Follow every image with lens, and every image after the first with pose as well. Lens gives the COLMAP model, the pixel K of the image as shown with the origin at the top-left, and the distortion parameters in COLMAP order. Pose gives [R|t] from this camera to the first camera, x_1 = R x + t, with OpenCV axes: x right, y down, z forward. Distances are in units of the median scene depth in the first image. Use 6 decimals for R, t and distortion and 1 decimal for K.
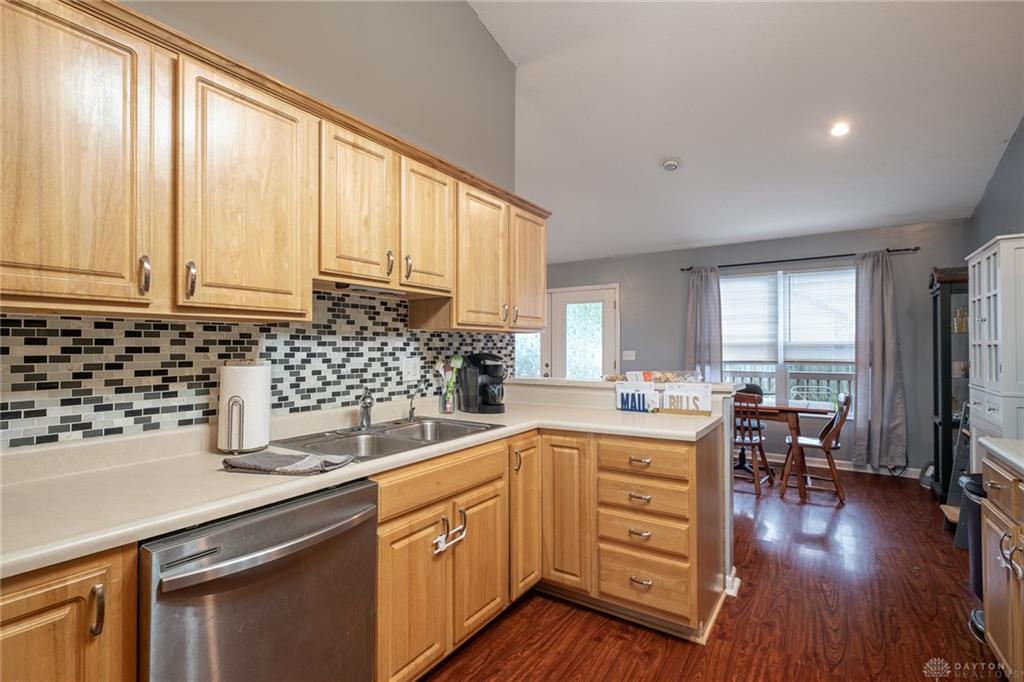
lens RADIAL K [[484.0, 0, 515.0], [0, 484.0, 342.6], [0, 0, 1]] dist [0.000667, 0.000030]
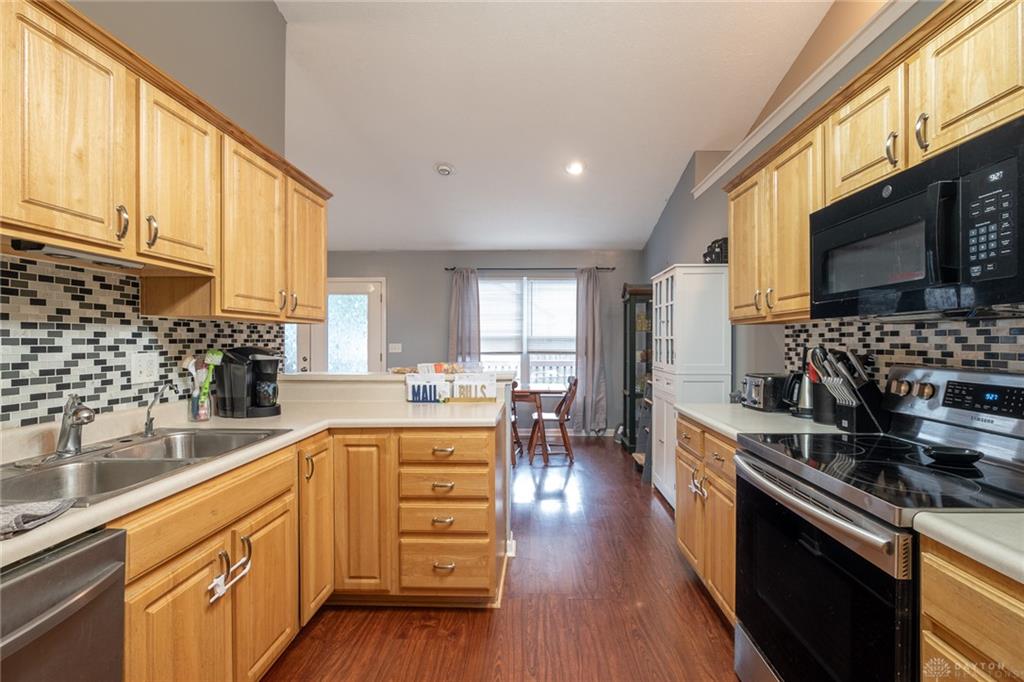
lens RADIAL K [[451.1, 0, 531.7], [0, 451.1, 344.2], [0, 0, 1]] dist [-0.002963, 0.000335]
pose [[0.845001, -0.001421, 0.534763, -0.084832], [-0.008314, 0.999841, 0.015794, 0.001737], [-0.534700, -0.017792, 0.844854, 0.083883]]
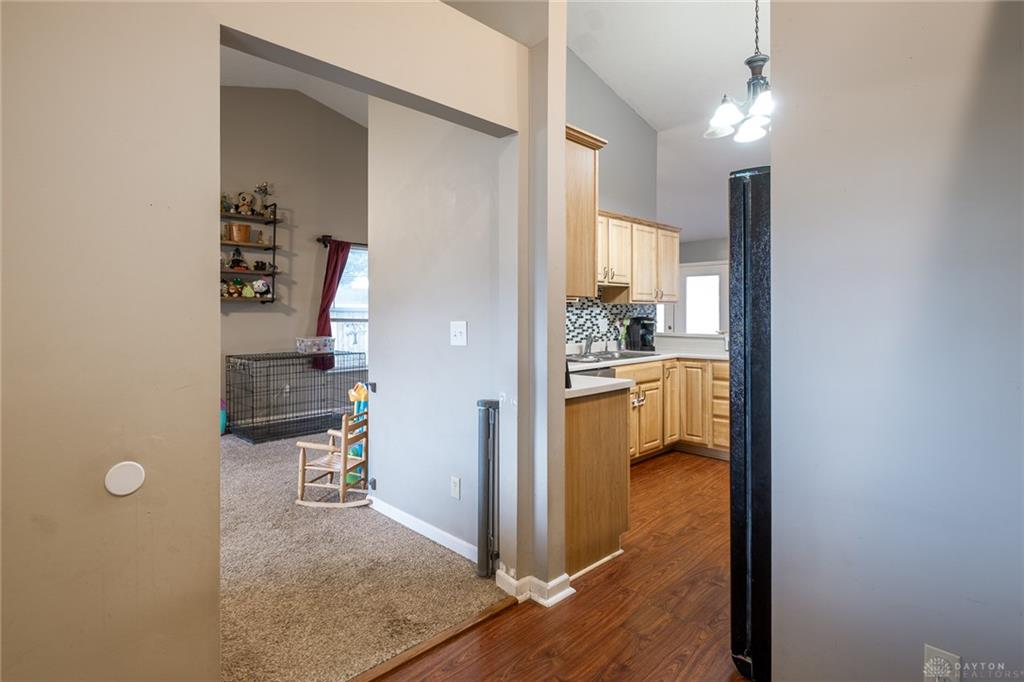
lens RADIAL K [[524.0, 0, 491.0], [0, 524.0, 311.4], [0, 0, 1]] dist [-0.000703, -0.000006]
pose [[0.971617, 0.000379, -0.236560, -0.170714], [0.001687, 0.999962, 0.008534, -0.015585], [0.236555, -0.008691, 0.971579, -1.094431]]
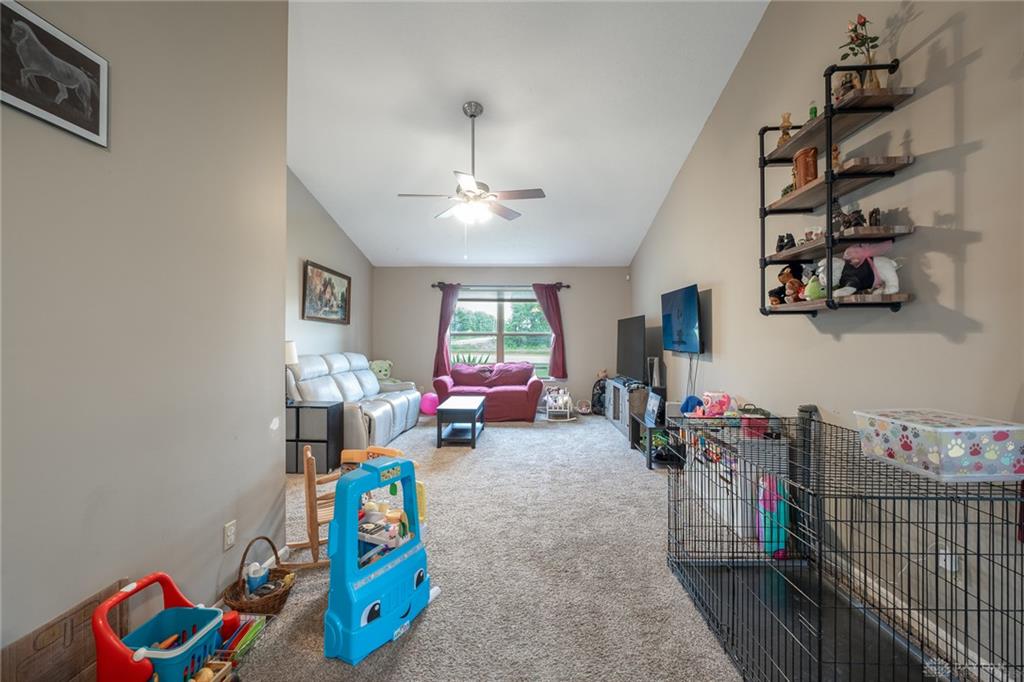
lens RADIAL K [[451.1, 0, 531.7], [0, 451.1, 344.2], [0, 0, 1]] dist [-0.002963, 0.000335]
pose [[-0.838617, 0.005541, -0.544694, -0.756744], [0.005002, 0.999984, 0.002471, 0.023792], [0.544699, -0.000652, -0.838631, 1.331166]]
